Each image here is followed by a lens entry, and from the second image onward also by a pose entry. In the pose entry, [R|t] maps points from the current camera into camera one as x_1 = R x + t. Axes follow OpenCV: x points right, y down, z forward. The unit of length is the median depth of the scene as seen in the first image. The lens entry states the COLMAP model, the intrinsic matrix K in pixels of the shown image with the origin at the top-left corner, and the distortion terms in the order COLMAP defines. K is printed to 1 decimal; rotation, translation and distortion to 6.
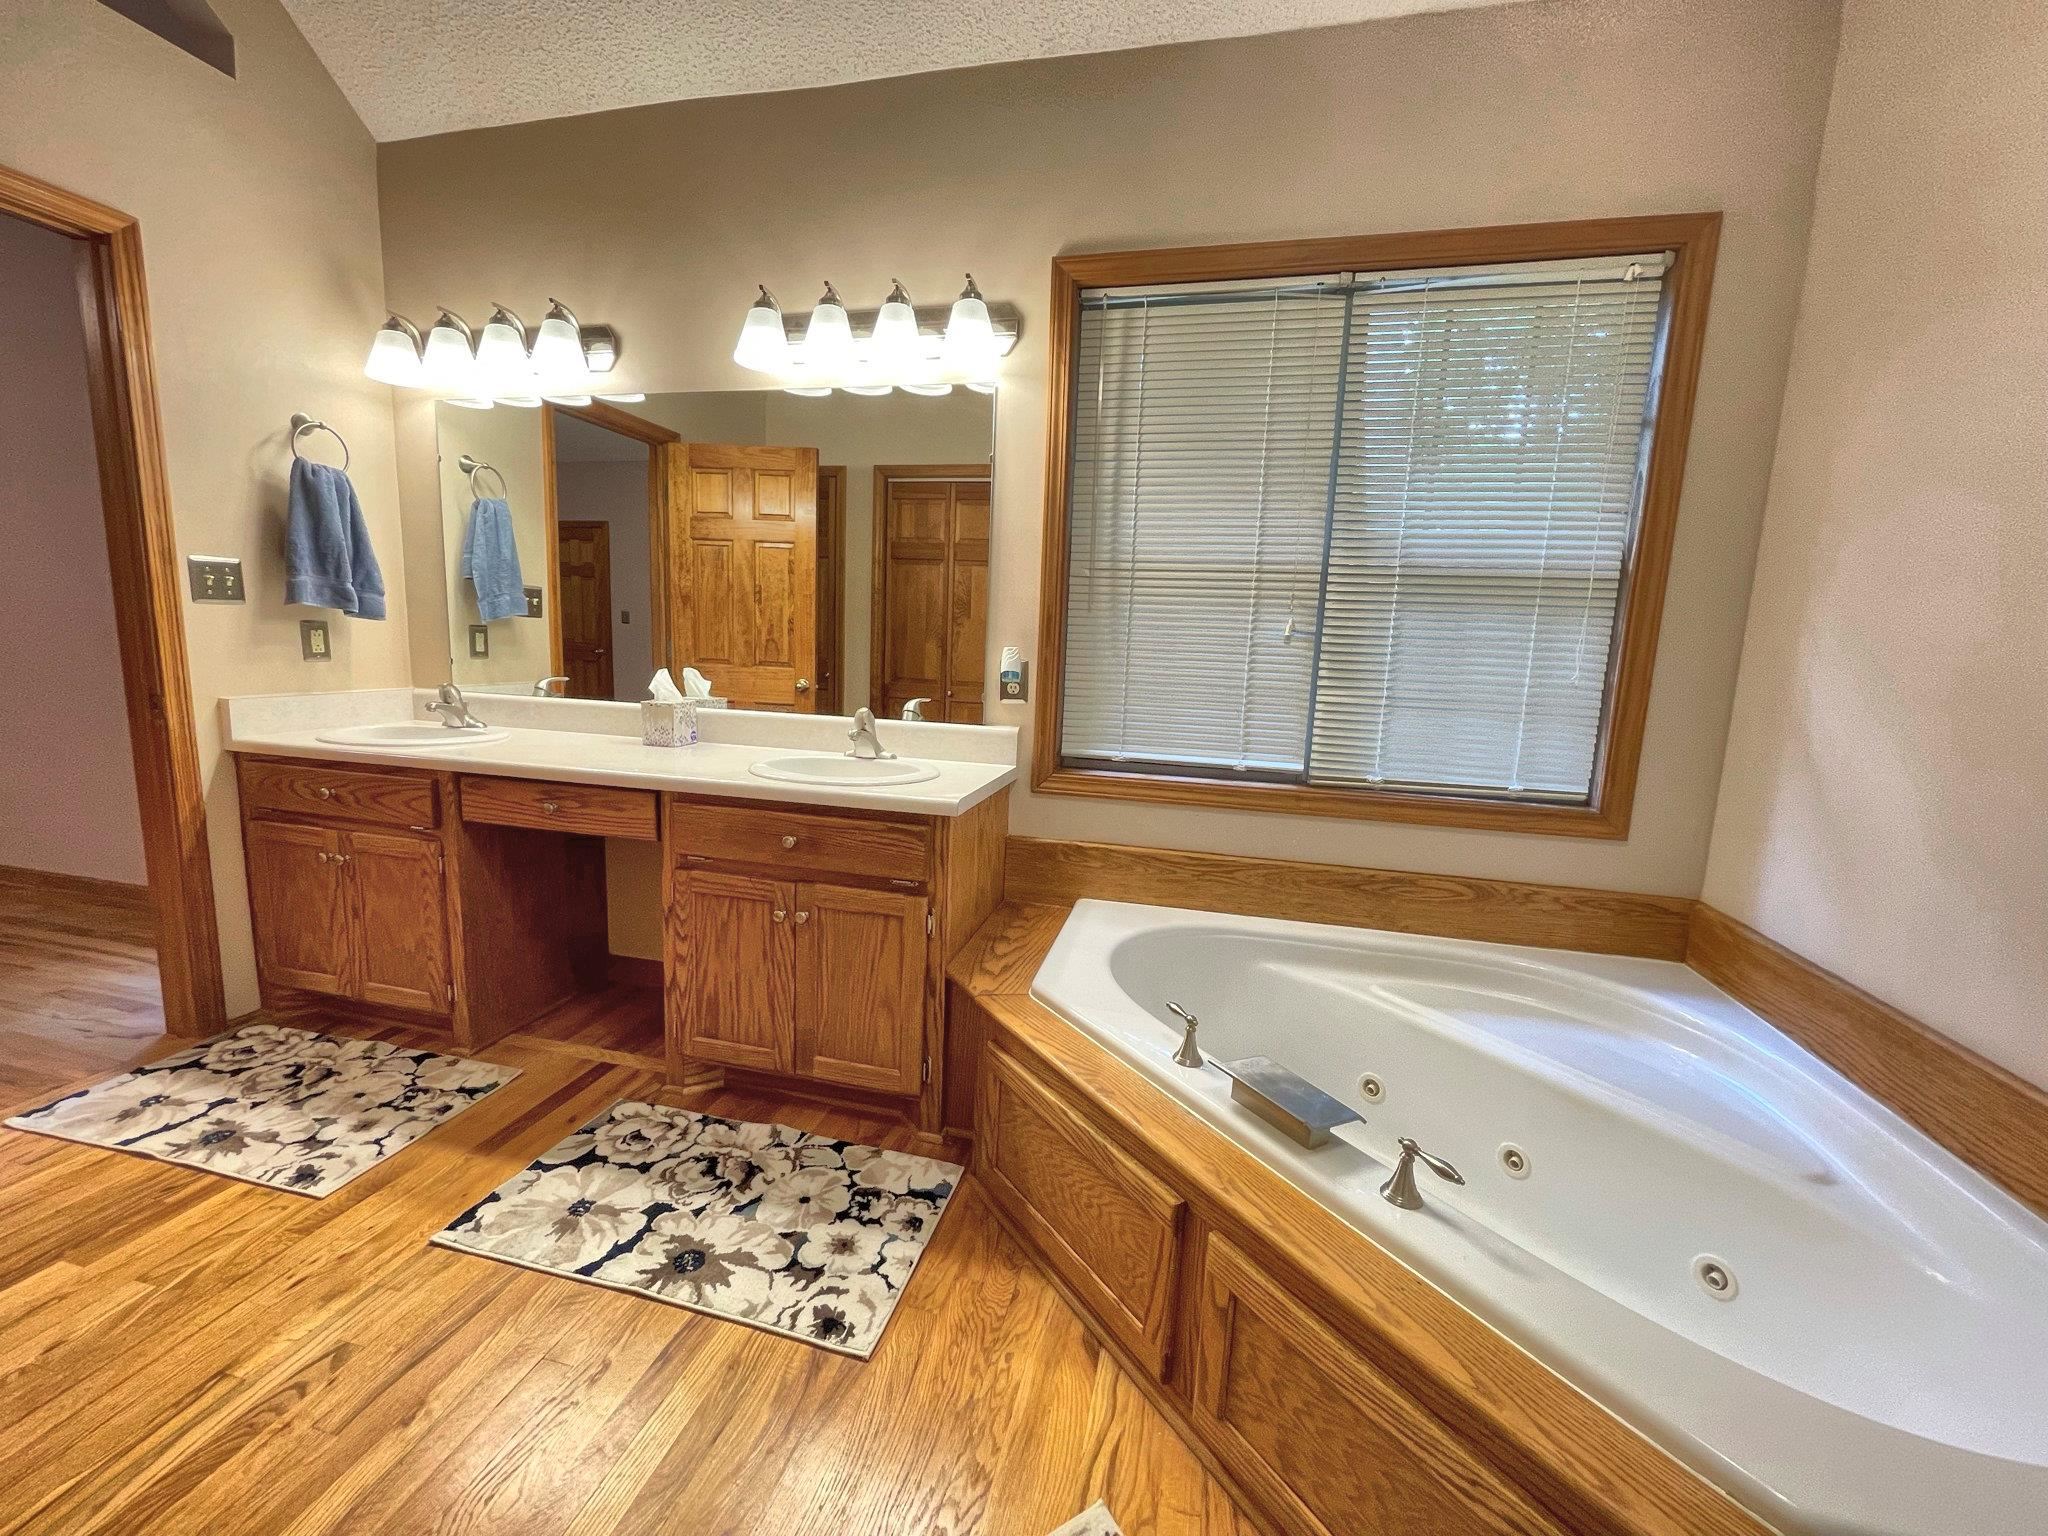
lens RADIAL K [[829.4, 0, 1028.2], [0, 829.4, 765.3], [0, 0, 1]] dist [-0.006314, -0.000182]
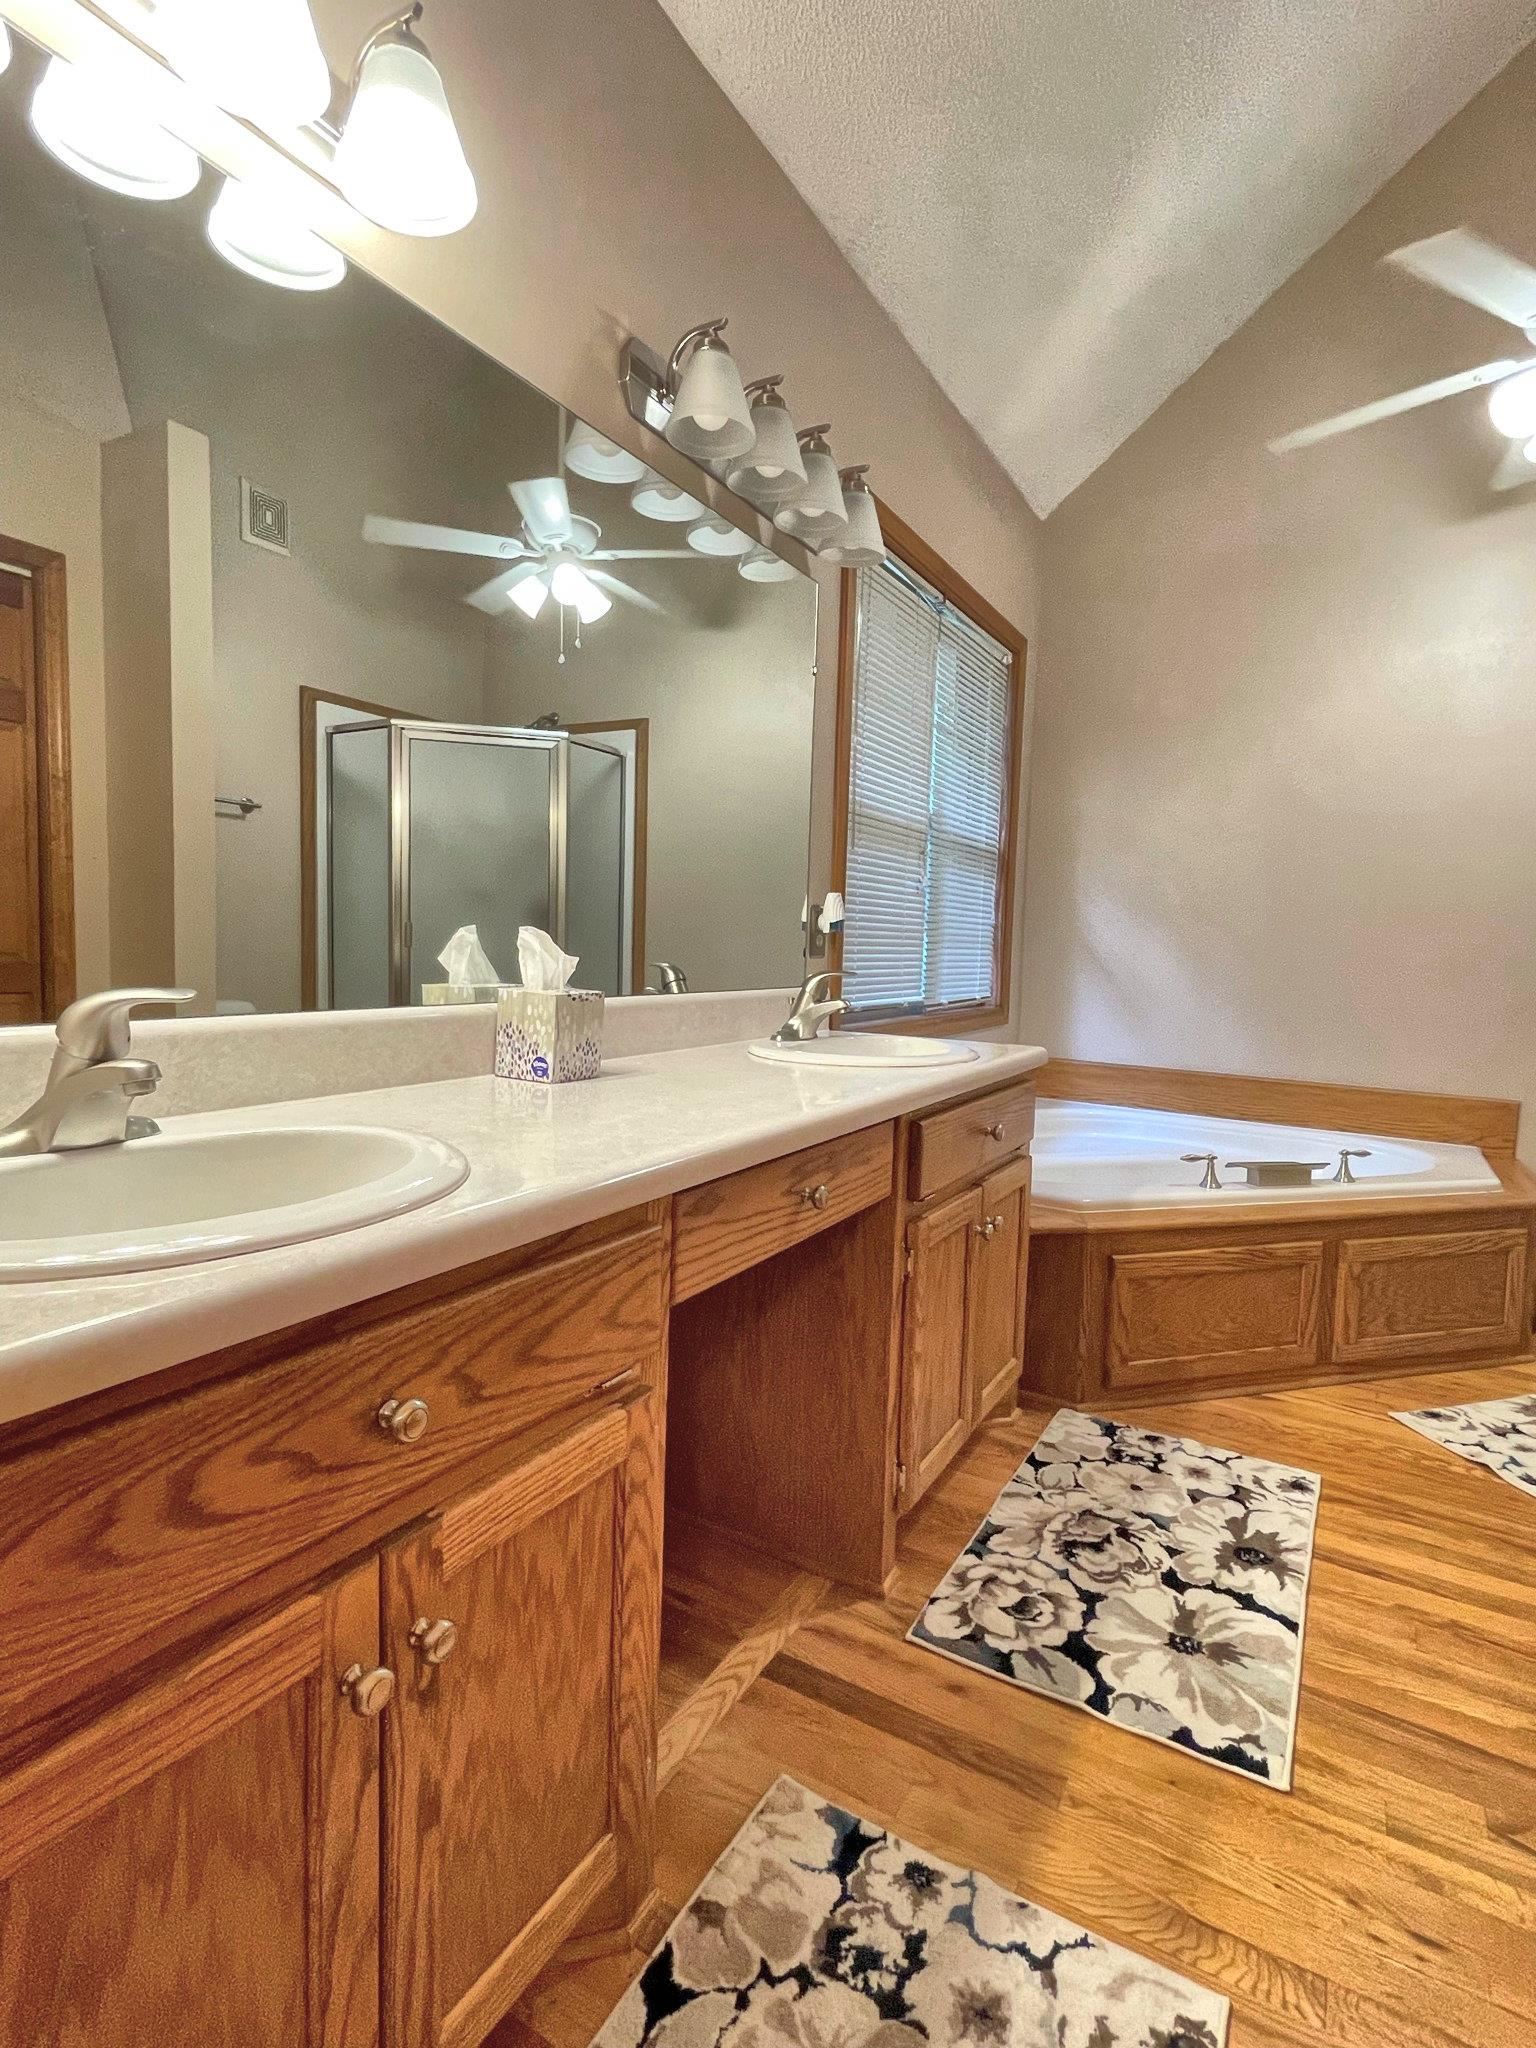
lens RADIAL K [[999.8, 0, 781.7], [0, 999.8, 1021.7], [0, 0, 1]] dist [-0.009676, 0.000514]
pose [[0.289459, -0.107950, 0.951084, -1.347042], [0.125291, 0.989344, 0.074161, -0.118582], [-0.948955, 0.097696, 0.299900, 0.961689]]
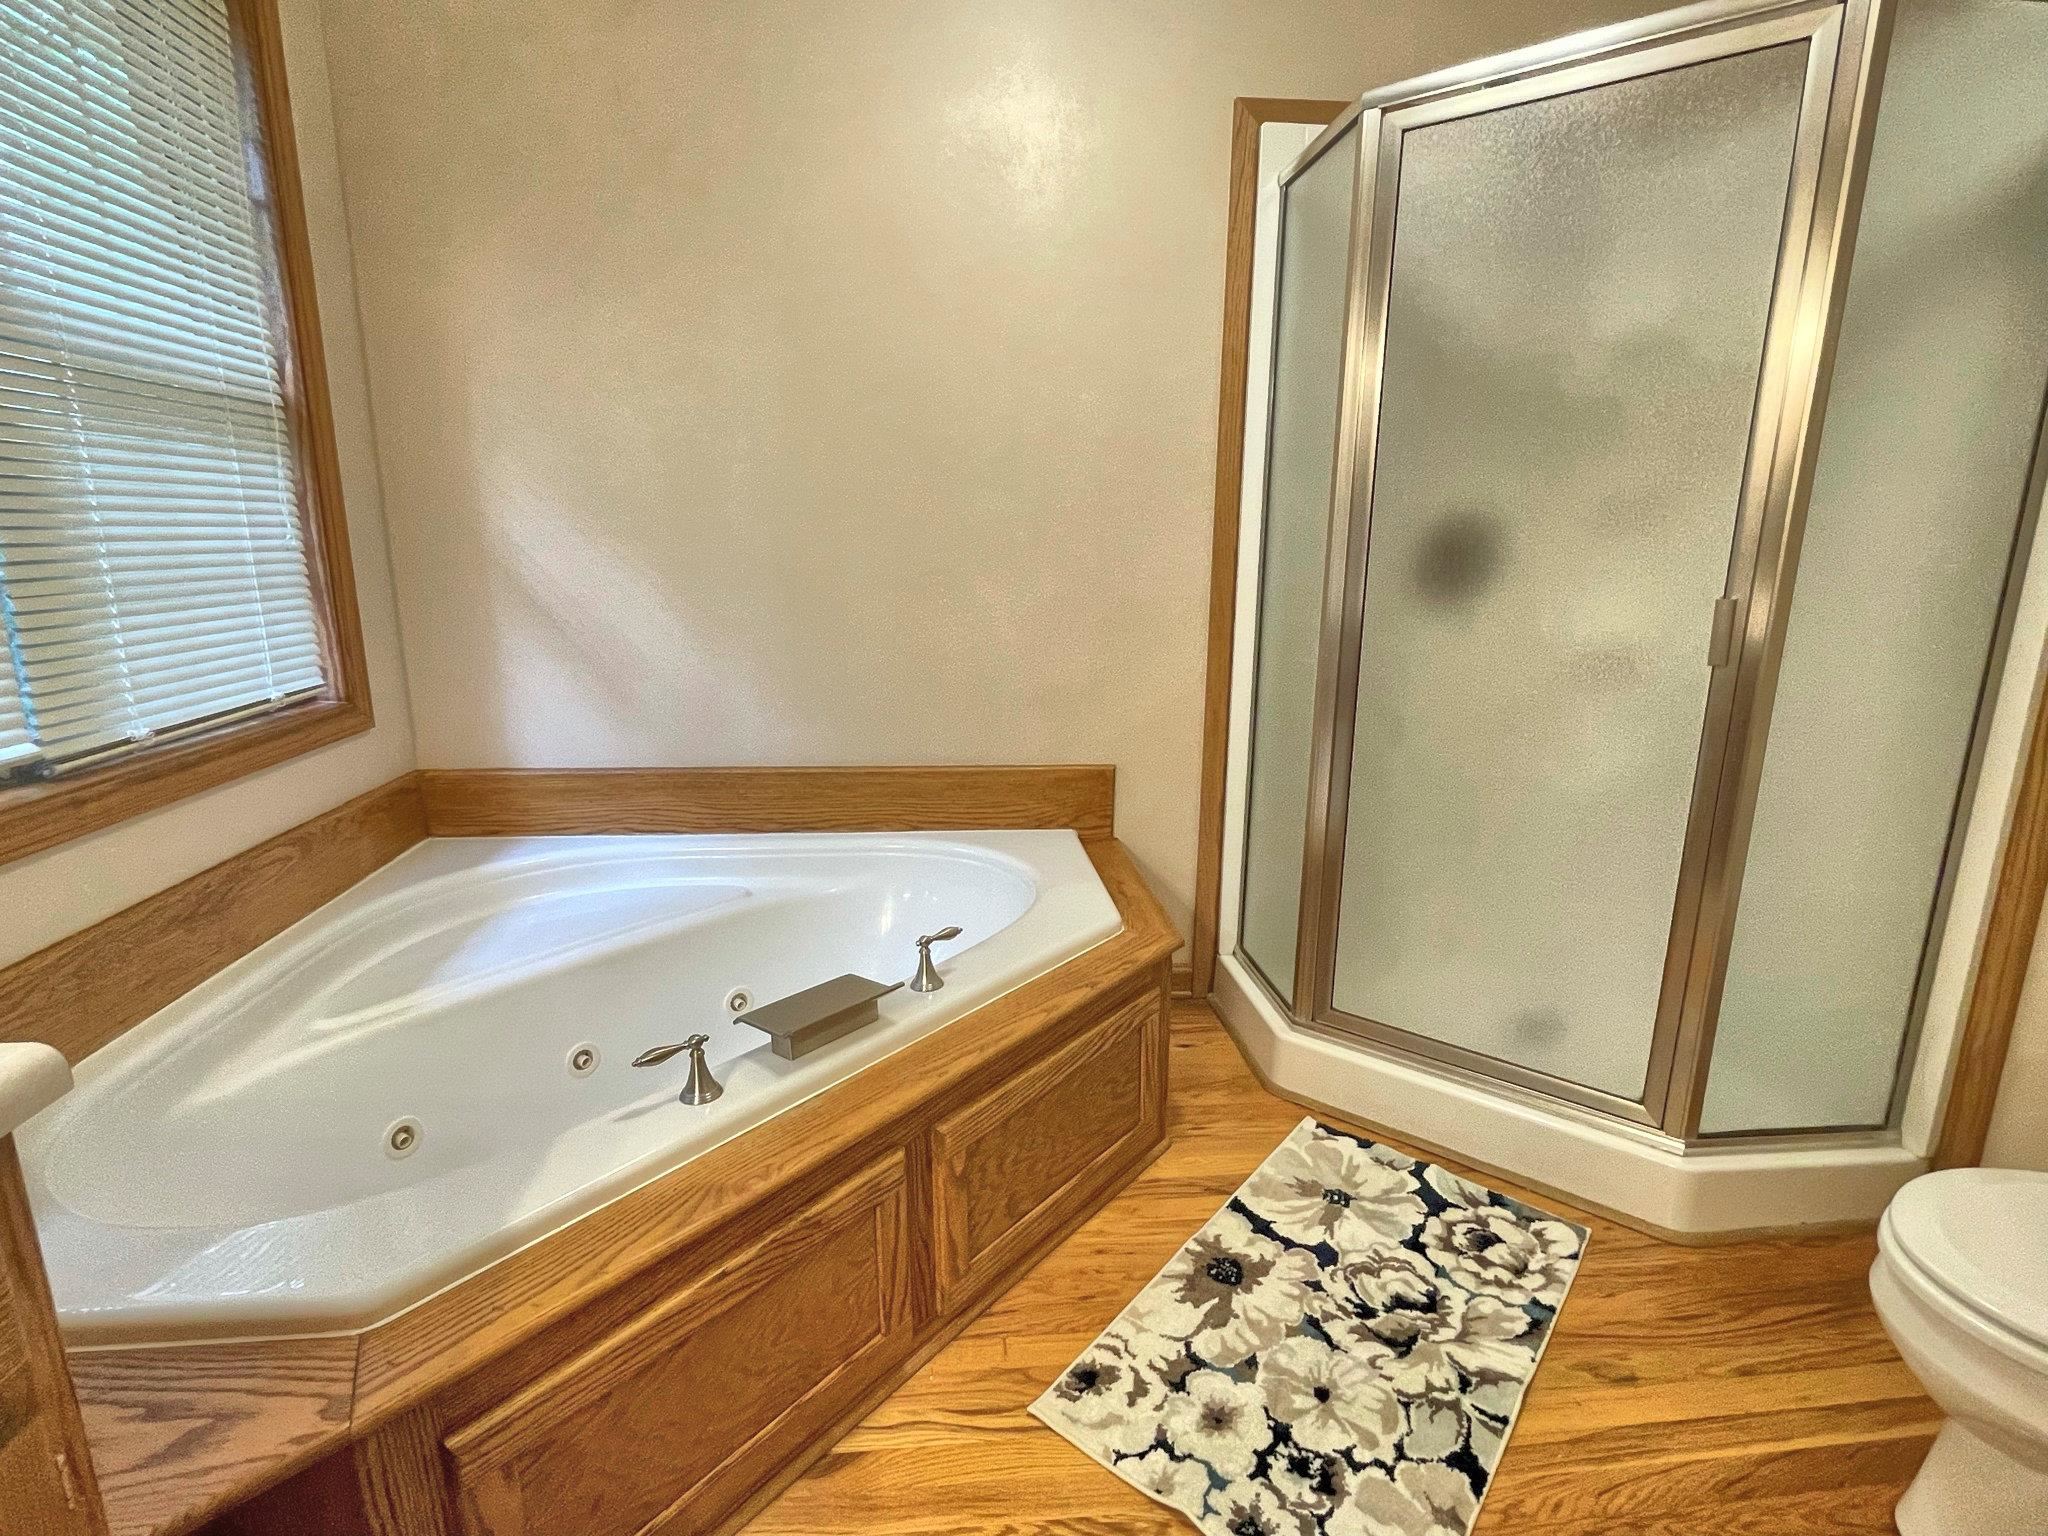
lens RADIAL K [[999.8, 0, 1020.6], [0, 999.8, 766.5], [0, 0, 1]] dist [-0.009676, 0.000514]
pose [[-0.326225, -0.254150, 0.910486, -0.513118], [0.120684, 0.944100, 0.306774, -0.121973], [-0.937557, 0.209958, -0.277317, 0.764157]]
